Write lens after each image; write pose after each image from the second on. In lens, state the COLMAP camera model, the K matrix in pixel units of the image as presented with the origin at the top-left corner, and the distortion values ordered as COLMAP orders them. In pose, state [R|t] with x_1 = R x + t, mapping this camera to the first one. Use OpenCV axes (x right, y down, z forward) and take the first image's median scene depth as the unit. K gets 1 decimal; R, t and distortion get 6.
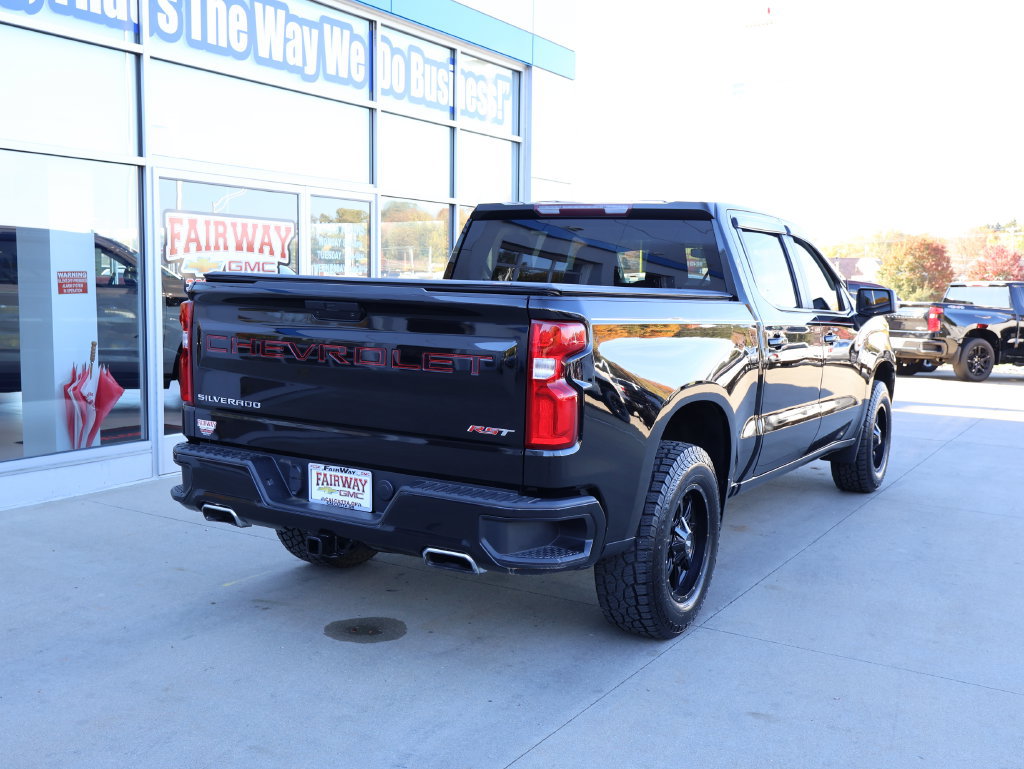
lens RADIAL K [[1060.9, 0, 512.0], [0, 1060.9, 384.5], [0, 0, 1]] dist [0.005453, -0.001799]
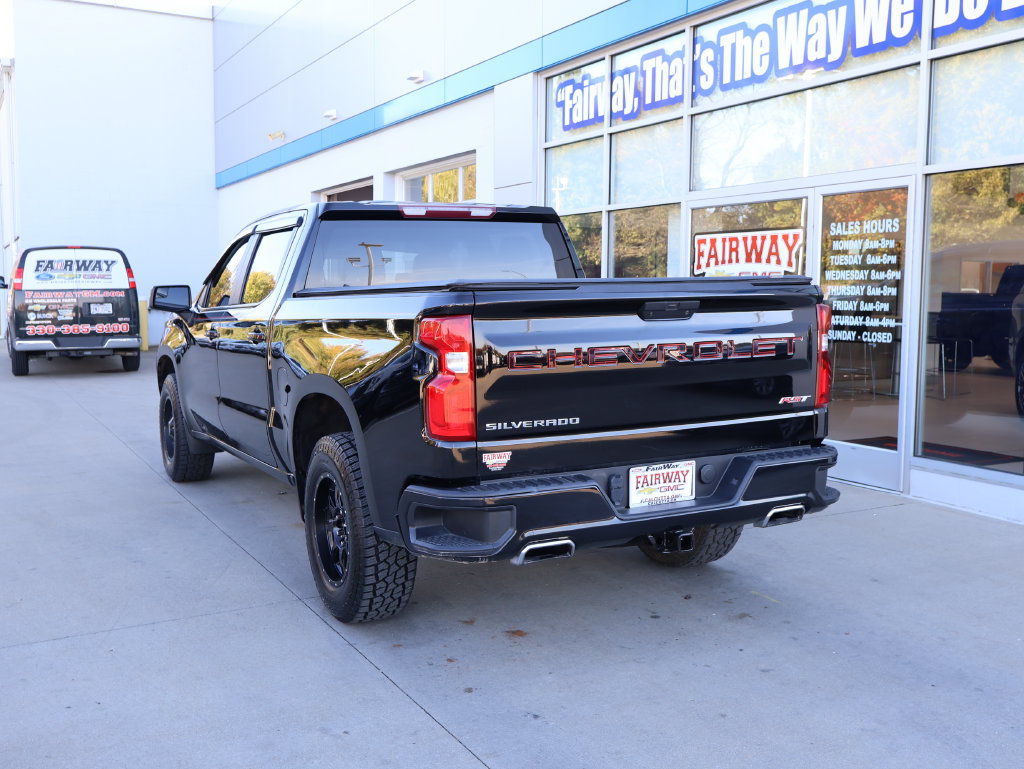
lens RADIAL K [[1042.1, 0, 512.0], [0, 1042.1, 384.5], [0, 0, 1]] dist [0.001510, 0.005672]
pose [[-0.506224, 0.060056, -0.860309, 0.819995], [-0.097669, 0.987162, 0.126382, -0.120394], [0.856854, 0.148003, -0.493859, 1.407198]]
